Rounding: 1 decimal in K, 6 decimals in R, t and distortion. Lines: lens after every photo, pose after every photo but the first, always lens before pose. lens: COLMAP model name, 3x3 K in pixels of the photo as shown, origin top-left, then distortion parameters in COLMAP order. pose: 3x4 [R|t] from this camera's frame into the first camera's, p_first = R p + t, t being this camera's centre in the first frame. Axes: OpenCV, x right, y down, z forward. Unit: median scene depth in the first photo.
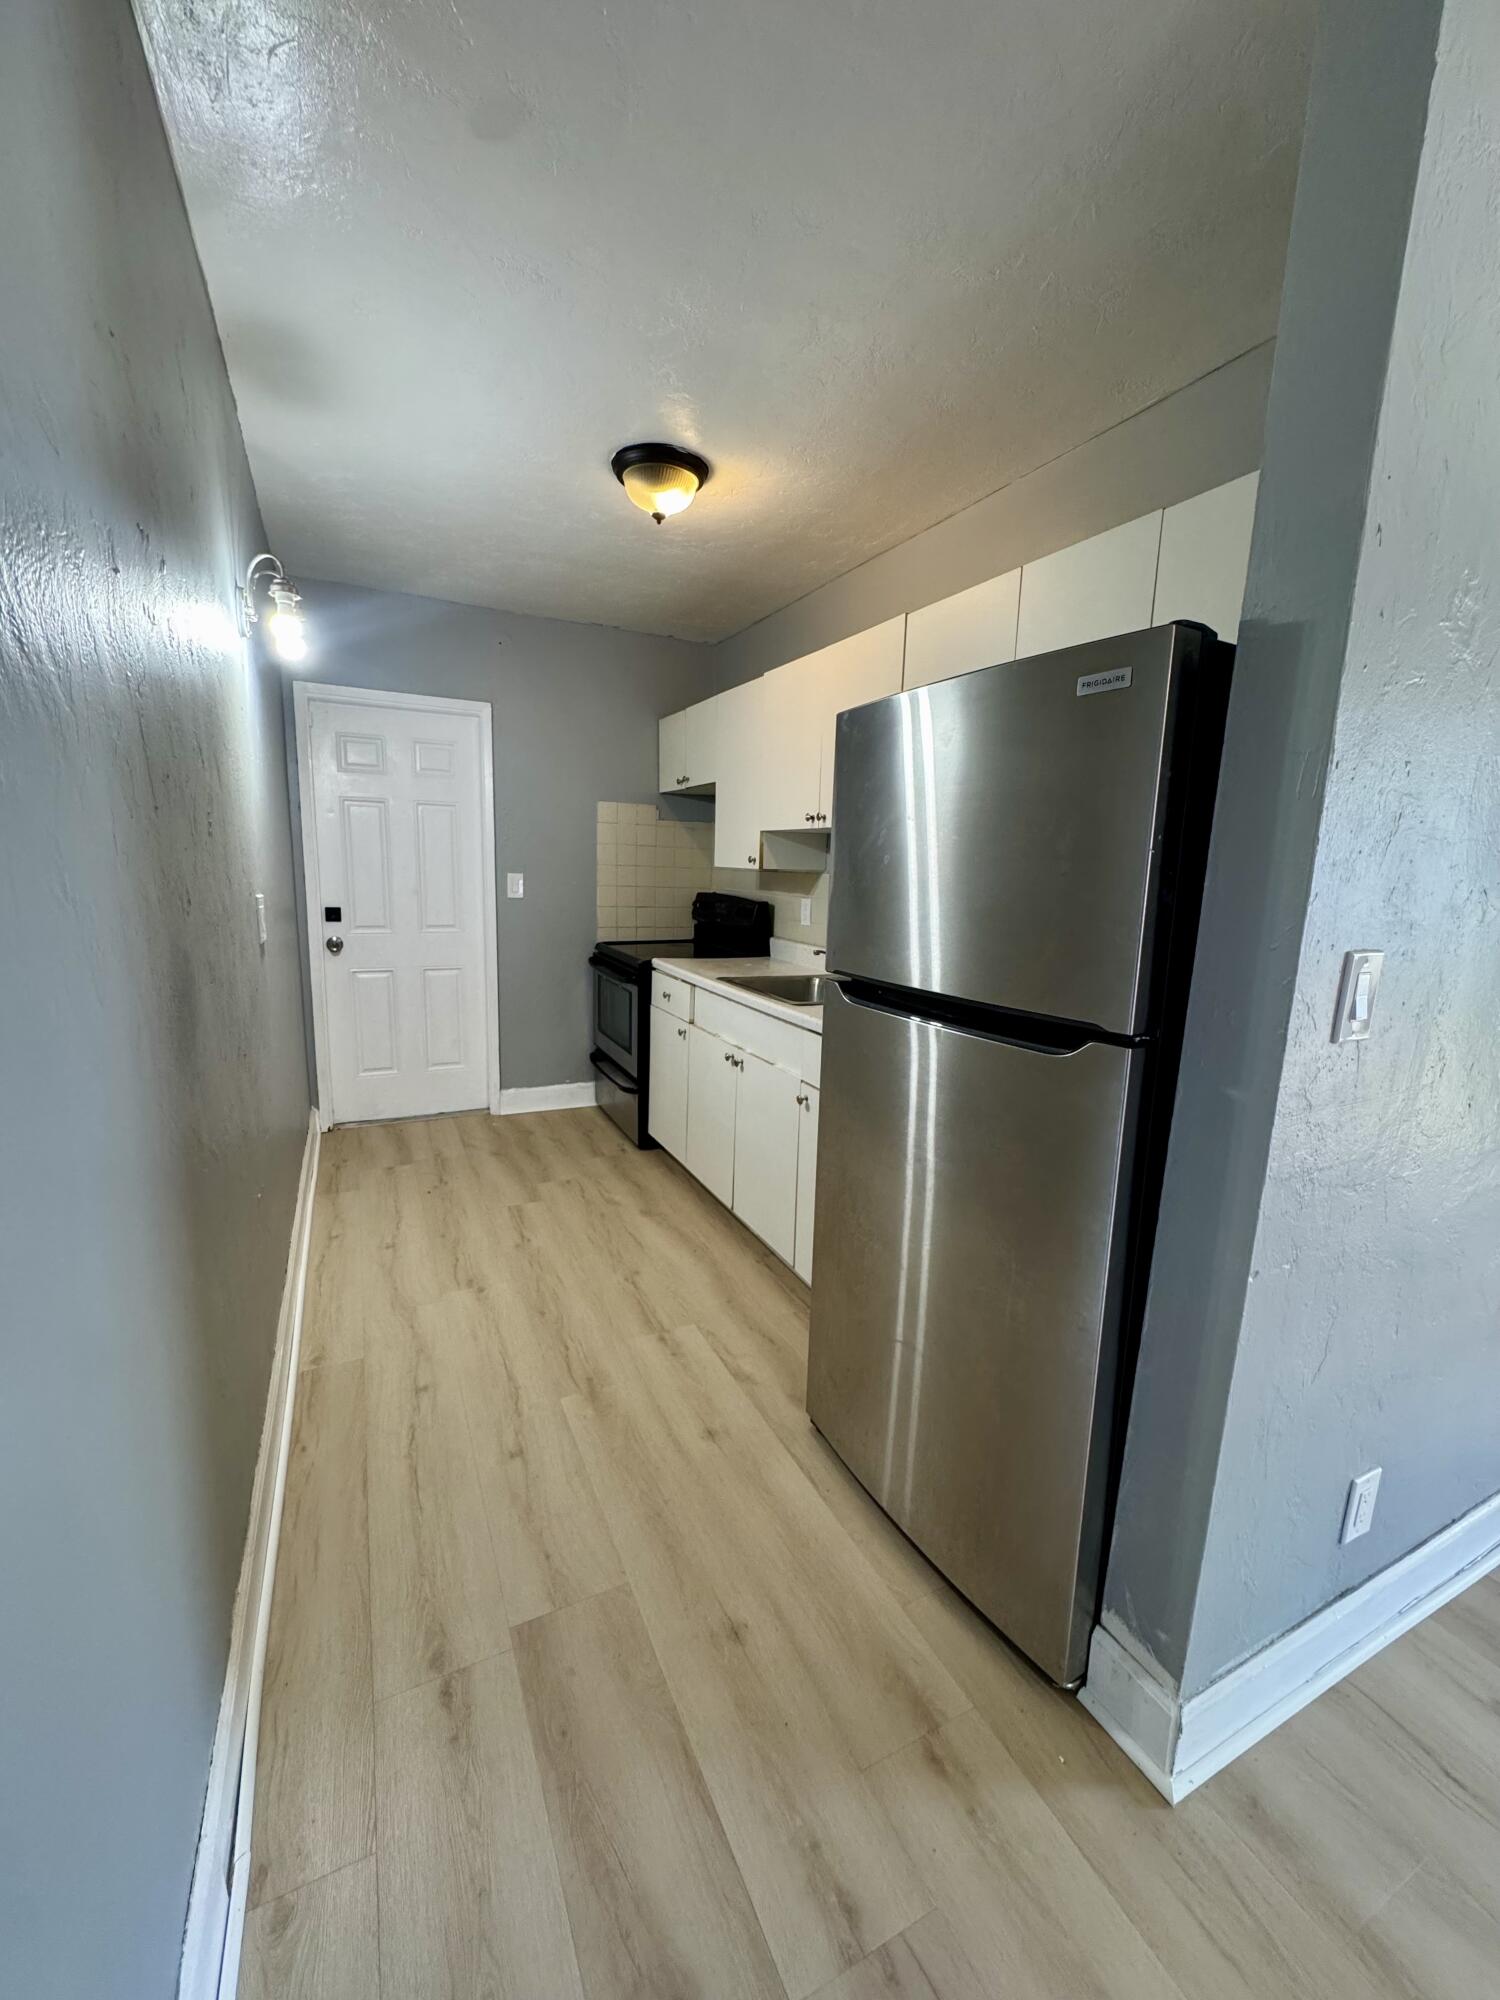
lens RADIAL K [[795.7, 0, 751.5], [0, 795.7, 1001.8], [0, 0, 1]] dist [-0.000367, -0.000574]
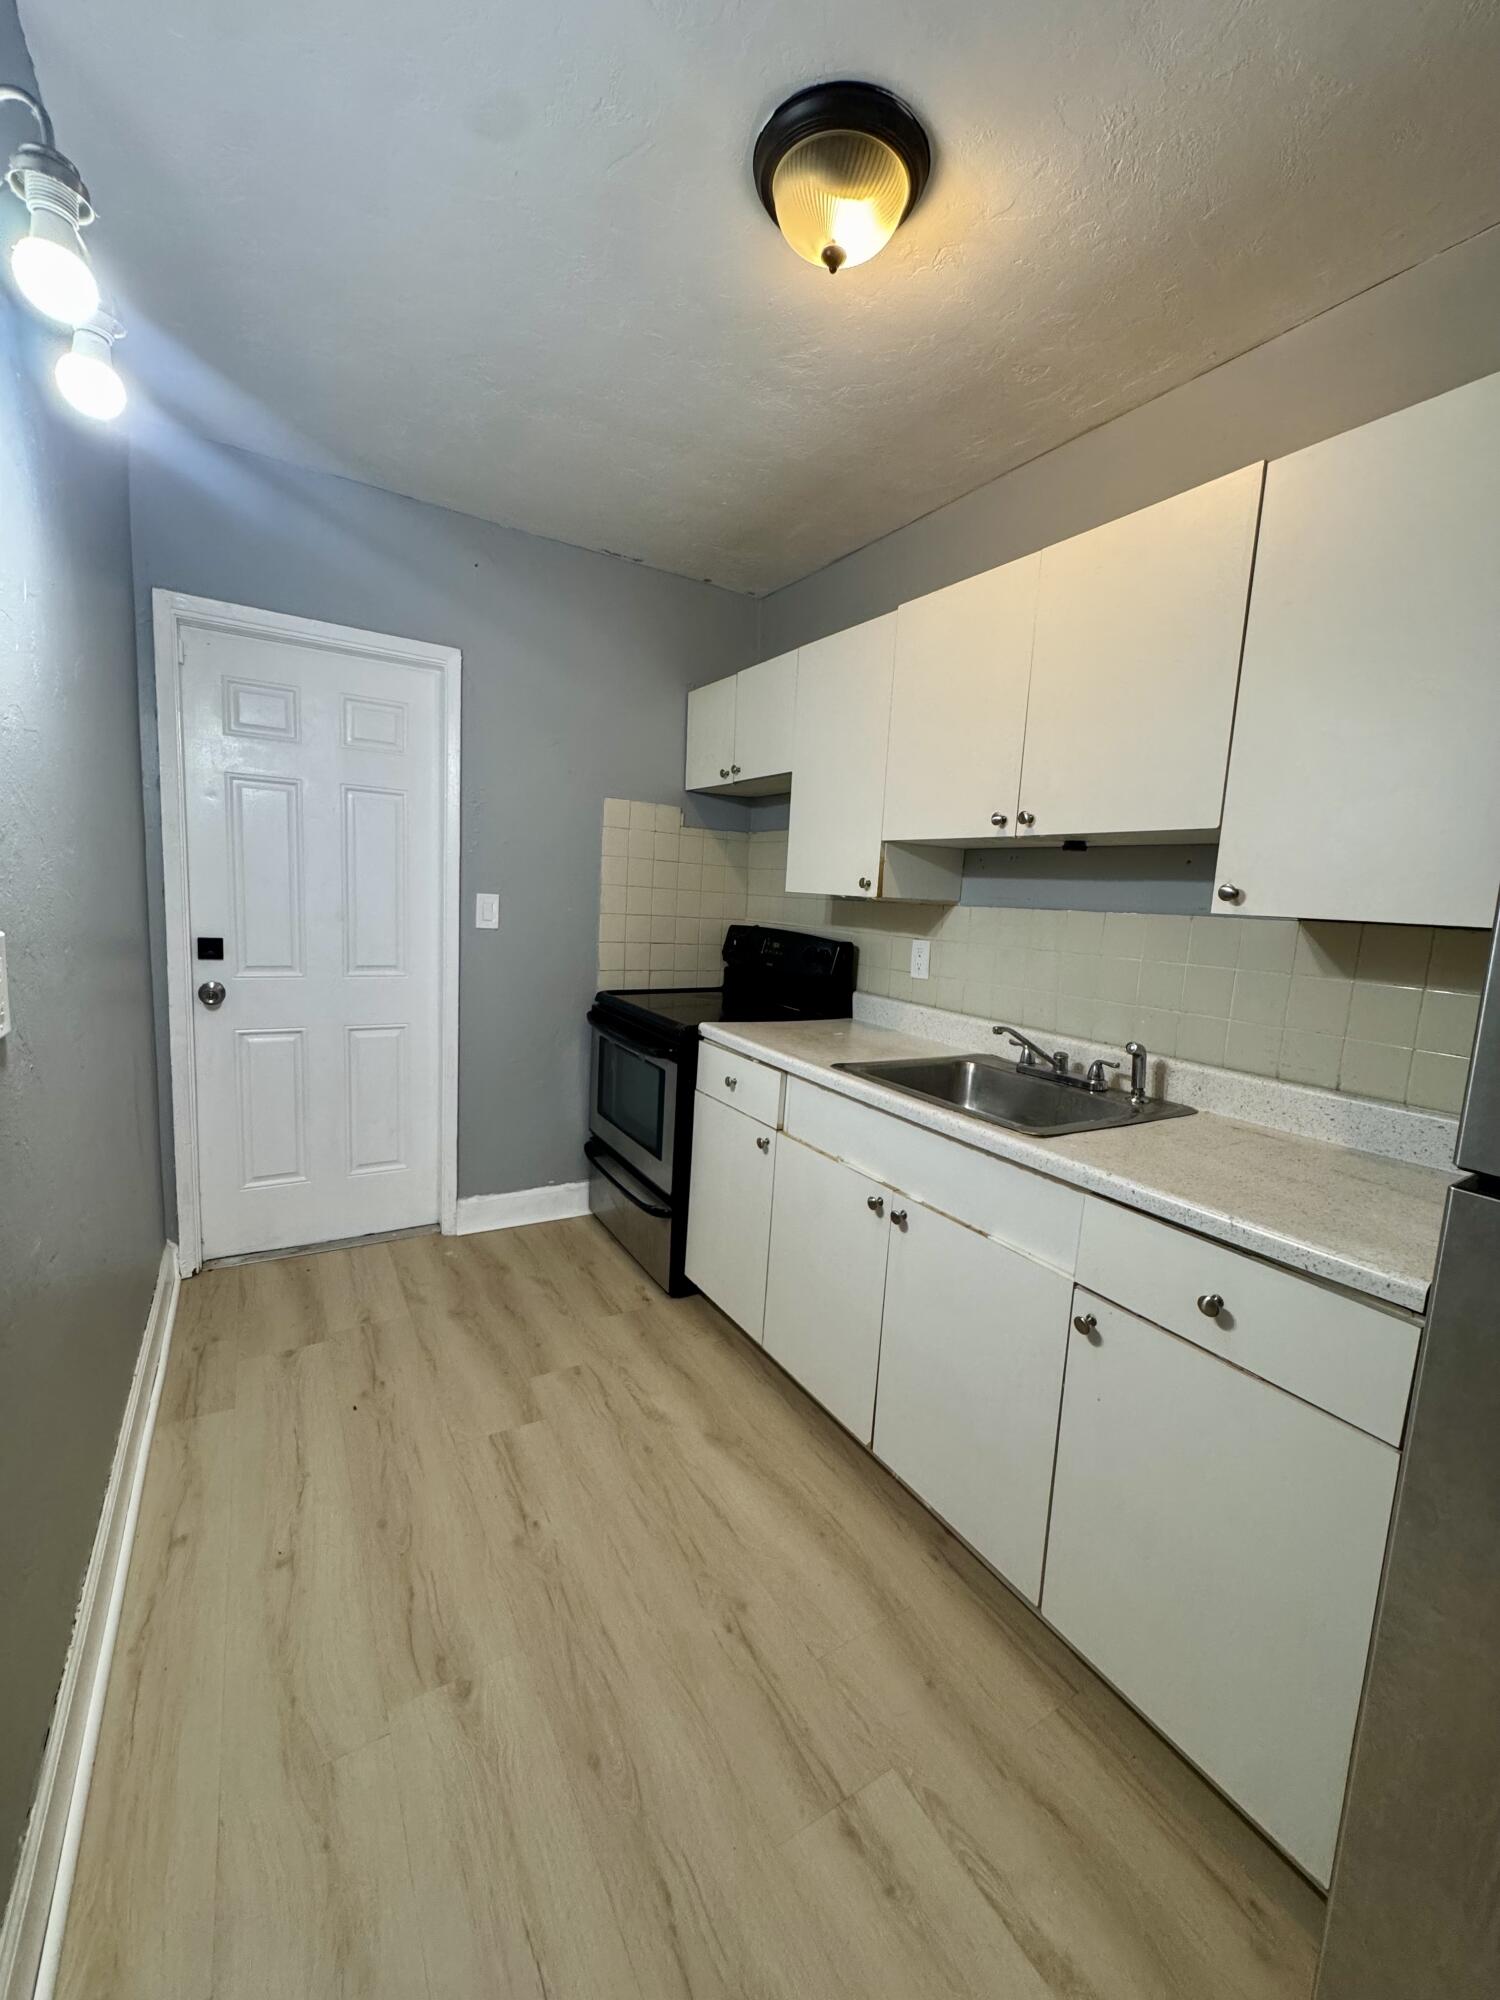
lens RADIAL K [[795.7, 0, 751.5], [0, 795.7, 1001.8], [0, 0, 1]] dist [-0.000367, -0.000574]
pose [[0.995637, 0.012921, 0.092410, -0.138762], [-0.010072, 0.999461, -0.031231, -0.049863], [-0.092764, 0.030164, 0.995231, 0.302858]]
